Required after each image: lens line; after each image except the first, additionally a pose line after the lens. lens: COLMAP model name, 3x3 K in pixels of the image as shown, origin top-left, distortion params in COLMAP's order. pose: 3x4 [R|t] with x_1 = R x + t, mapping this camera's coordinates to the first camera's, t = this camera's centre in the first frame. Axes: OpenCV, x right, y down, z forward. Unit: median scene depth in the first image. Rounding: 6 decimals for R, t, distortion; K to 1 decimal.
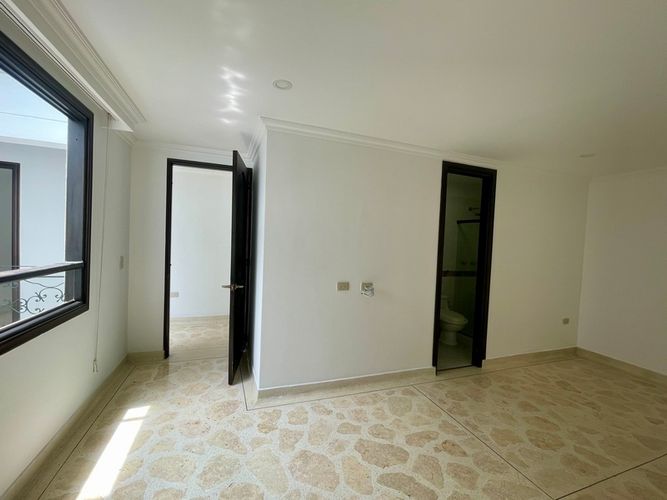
lens RADIAL K [[280.4, 0, 331.5], [0, 280.4, 260.0], [0, 0, 1]] dist [0.002425, 0.000270]
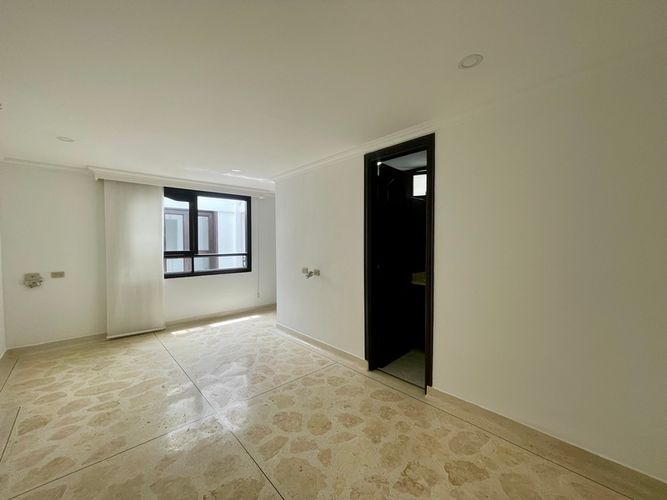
lens RADIAL K [[269.0, 0, 333.0], [0, 269.0, 249.8], [0, 0, 1]] dist [-0.000105, -0.000247]
pose [[0.388487, -0.019442, -0.921249, 1.435784], [-0.031629, 0.998907, -0.034419, 0.033685], [0.920911, 0.042509, 0.387448, 0.609531]]
